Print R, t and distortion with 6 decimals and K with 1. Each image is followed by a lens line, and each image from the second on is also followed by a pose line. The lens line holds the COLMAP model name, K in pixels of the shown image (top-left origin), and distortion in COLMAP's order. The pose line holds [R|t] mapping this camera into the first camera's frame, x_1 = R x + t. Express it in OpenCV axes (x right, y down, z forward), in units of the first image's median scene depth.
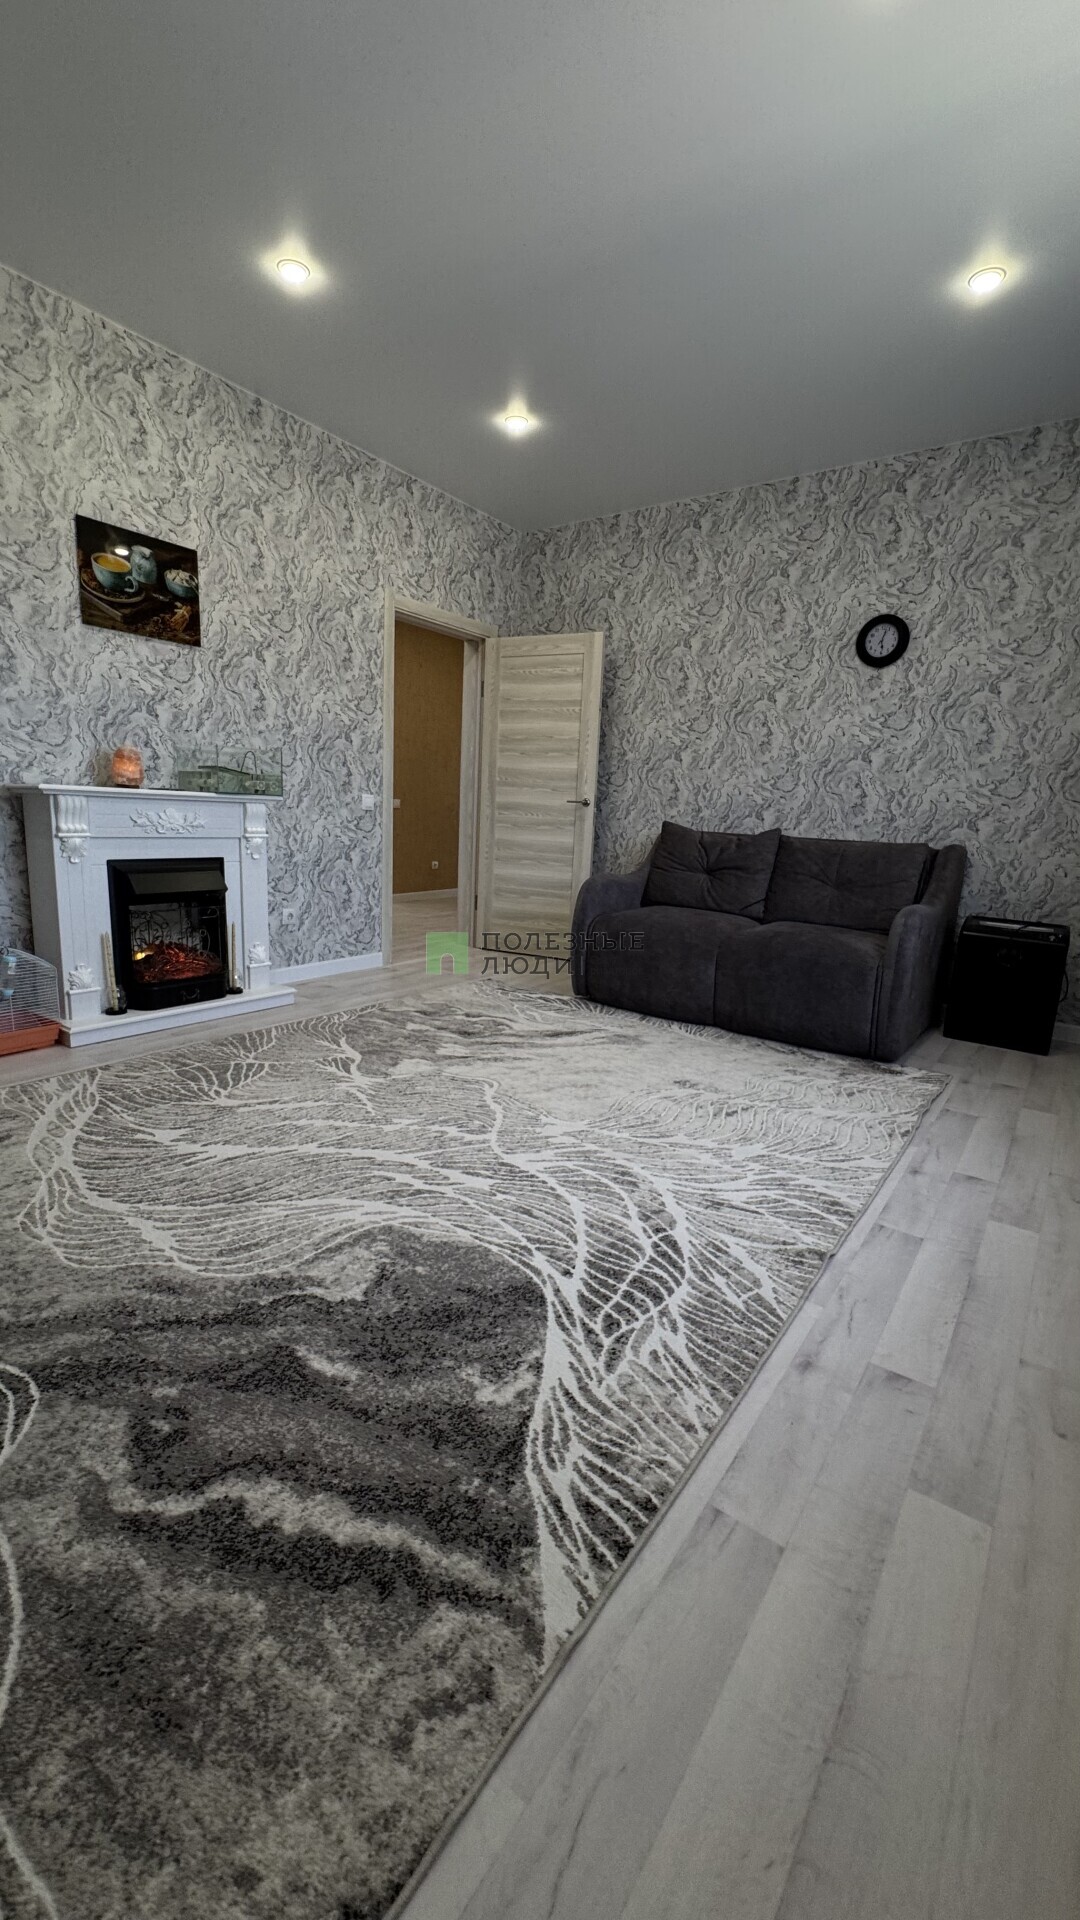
lens RADIAL K [[776.7, 0, 540.0], [0, 776.7, 960.0], [0, 0, 1]] dist [-0.003535, 0.000302]
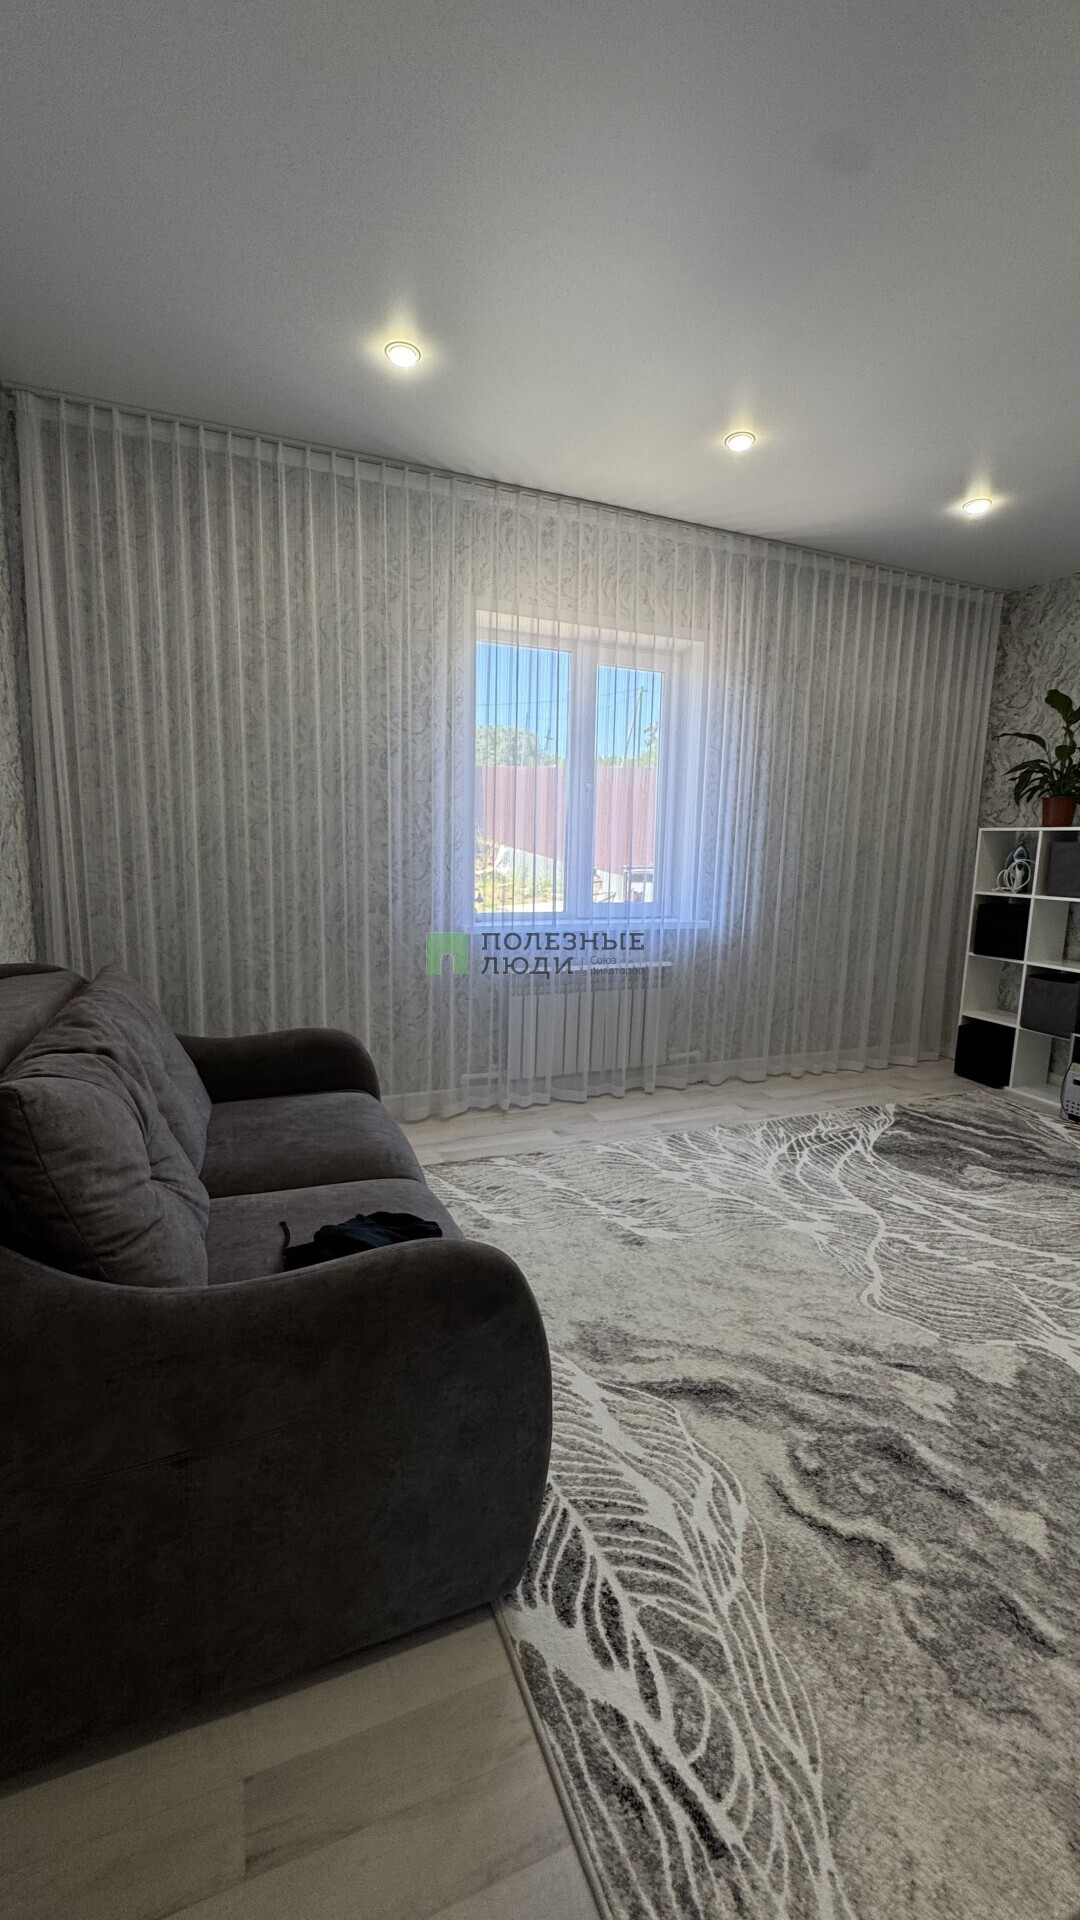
lens RADIAL K [[776.7, 0, 540.0], [0, 776.7, 960.0], [0, 0, 1]] dist [-0.003535, 0.000302]
pose [[-0.848070, -0.140747, 0.510850, -0.177430], [0.038884, 0.944949, 0.324900, -0.592145], [-0.528456, 0.295402, -0.795909, 2.276737]]
